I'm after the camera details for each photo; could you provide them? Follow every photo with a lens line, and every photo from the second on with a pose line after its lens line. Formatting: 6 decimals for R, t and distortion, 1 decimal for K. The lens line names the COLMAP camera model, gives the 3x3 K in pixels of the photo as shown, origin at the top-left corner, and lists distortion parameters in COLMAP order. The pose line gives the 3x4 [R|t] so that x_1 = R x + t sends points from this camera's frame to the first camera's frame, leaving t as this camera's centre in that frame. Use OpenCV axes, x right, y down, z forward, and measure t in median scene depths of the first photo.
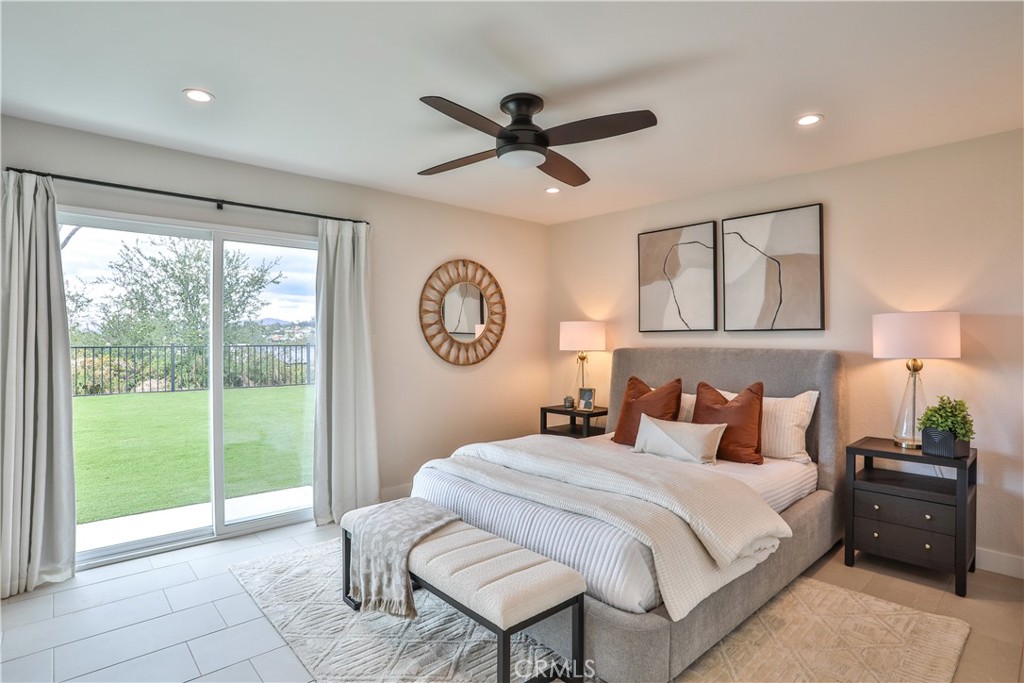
lens RADIAL K [[522.3, 0, 506.8], [0, 522.3, 341.5], [0, 0, 1]] dist [-0.084055, 0.034761]
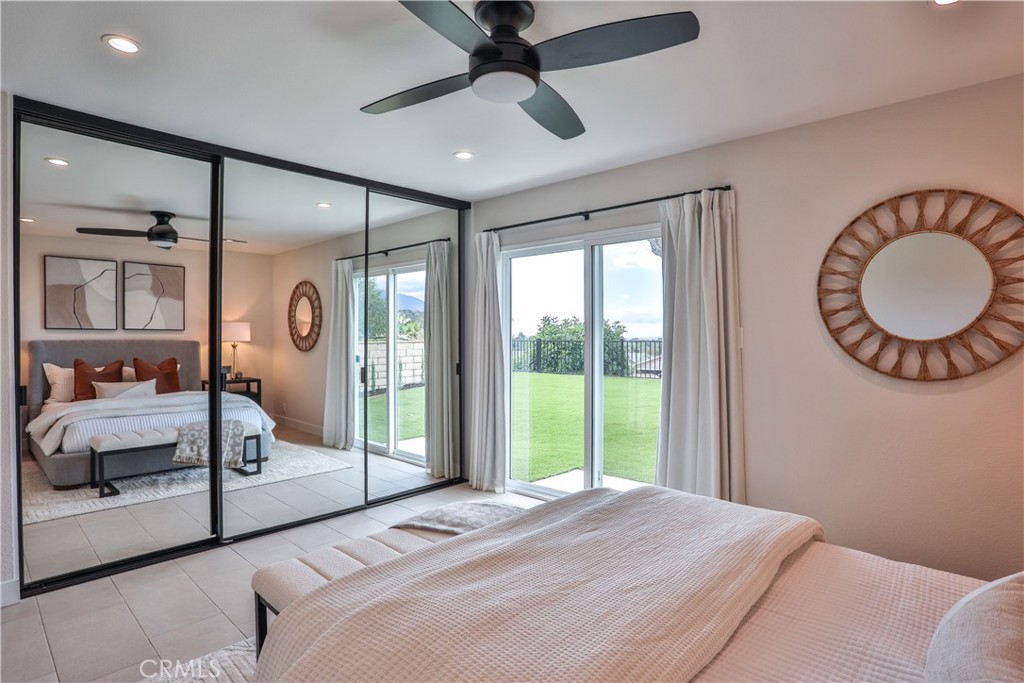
lens RADIAL K [[522.3, 0, 506.8], [0, 522.3, 341.5], [0, 0, 1]] dist [-0.084055, 0.034761]
pose [[0.122108, 0.011958, -0.992445, 0.426737], [-0.002246, 0.999928, 0.011772, -0.001624], [0.992514, 0.000791, 0.122126, 0.516792]]
